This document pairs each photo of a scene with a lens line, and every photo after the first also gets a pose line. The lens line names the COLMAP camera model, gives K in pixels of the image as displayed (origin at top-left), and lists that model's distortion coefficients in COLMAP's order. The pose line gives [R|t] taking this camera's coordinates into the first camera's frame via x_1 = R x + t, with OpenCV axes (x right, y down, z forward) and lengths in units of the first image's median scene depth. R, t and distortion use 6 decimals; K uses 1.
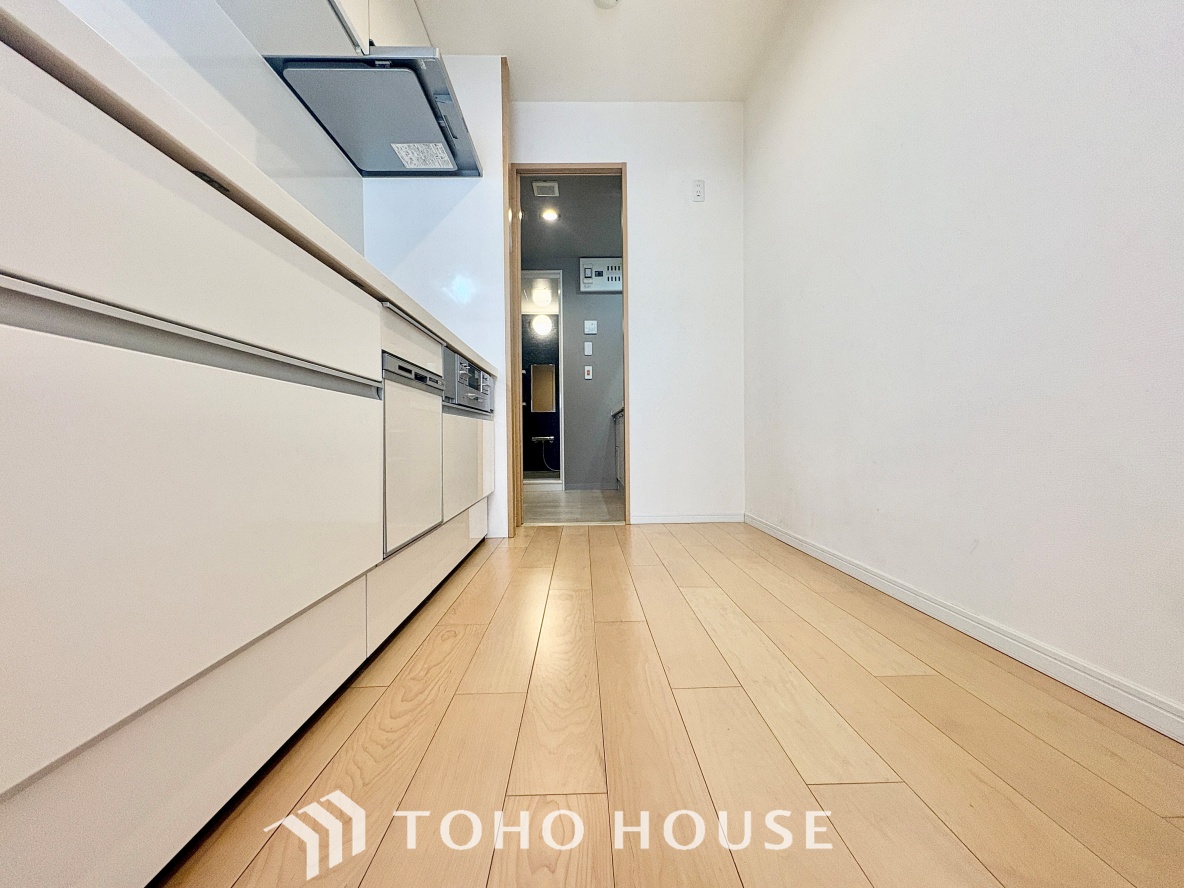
lens RADIAL K [[471.3, 0, 593.1], [0, 471.3, 439.1], [0, 0, 1]] dist [0.001377, 0.000384]
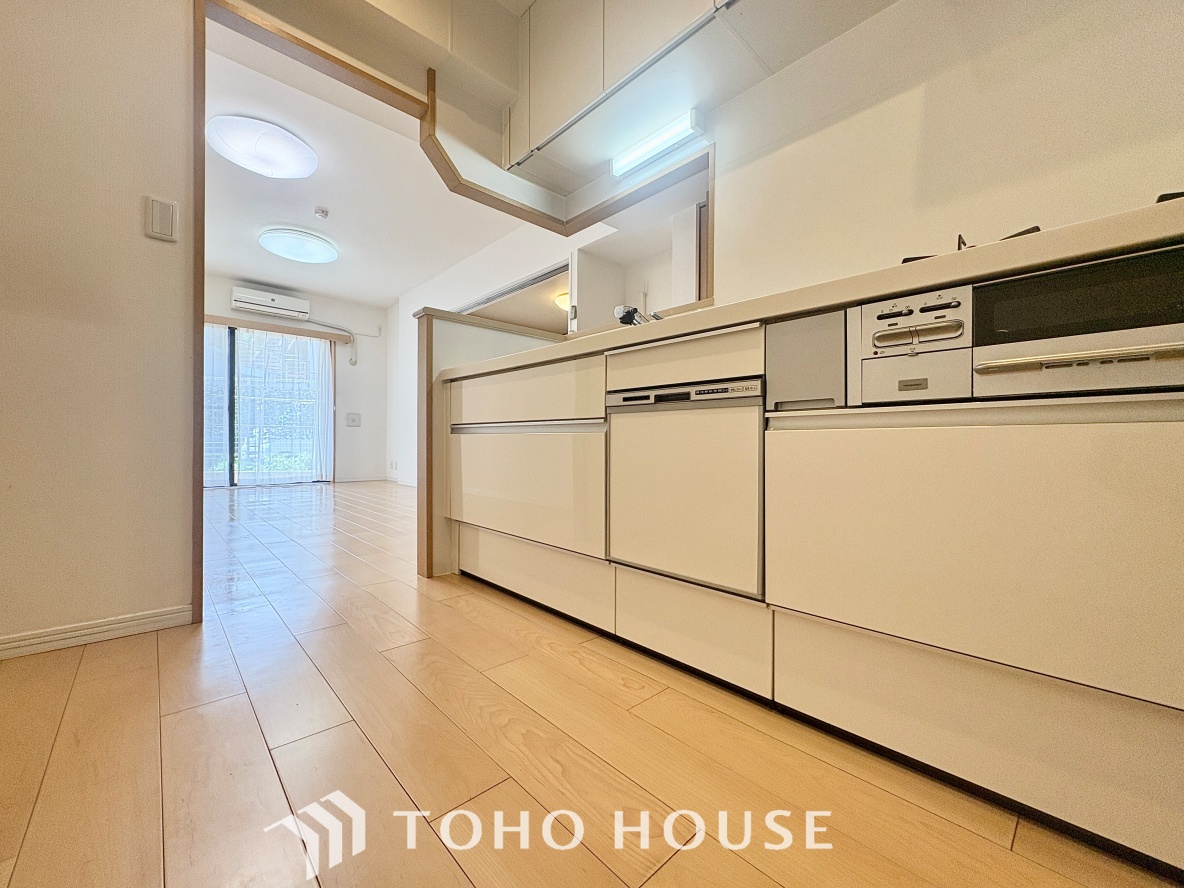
lens RADIAL K [[471.3, 0, 591.8], [0, 471.3, 444.6], [0, 0, 1]] dist [0.001377, 0.000384]
pose [[-0.748279, 0.007346, -0.663344, 0.098758], [0.002496, 0.999963, 0.008257, -0.014186], [0.663379, 0.004523, -0.748269, 0.460965]]
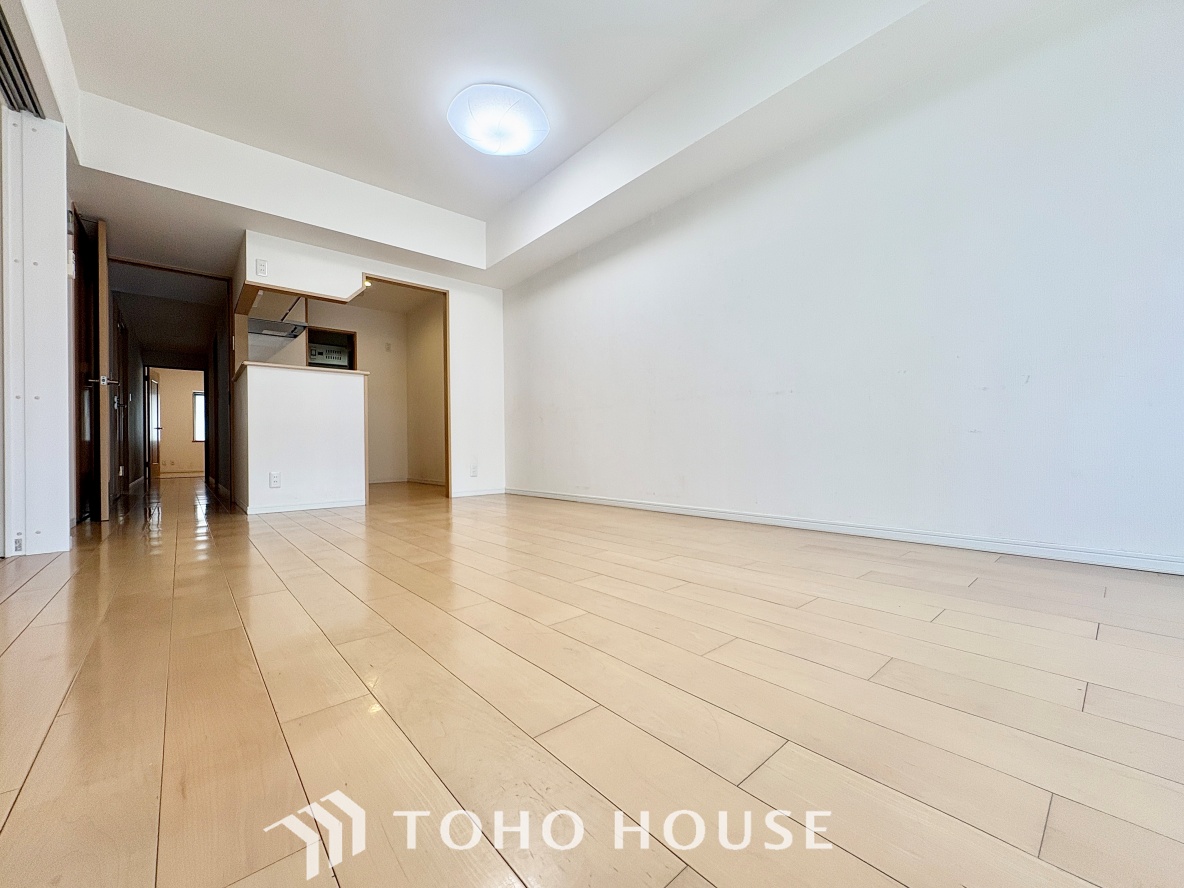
lens RADIAL K [[471.3, 0, 589.1], [0, 471.3, 444.5], [0, 0, 1]] dist [0.001377, 0.000384]
pose [[0.773694, 0.004505, 0.633543, -0.324447], [0.006403, 0.999868, -0.014929, 0.016650], [-0.633527, 0.015607, 0.773563, -0.974244]]
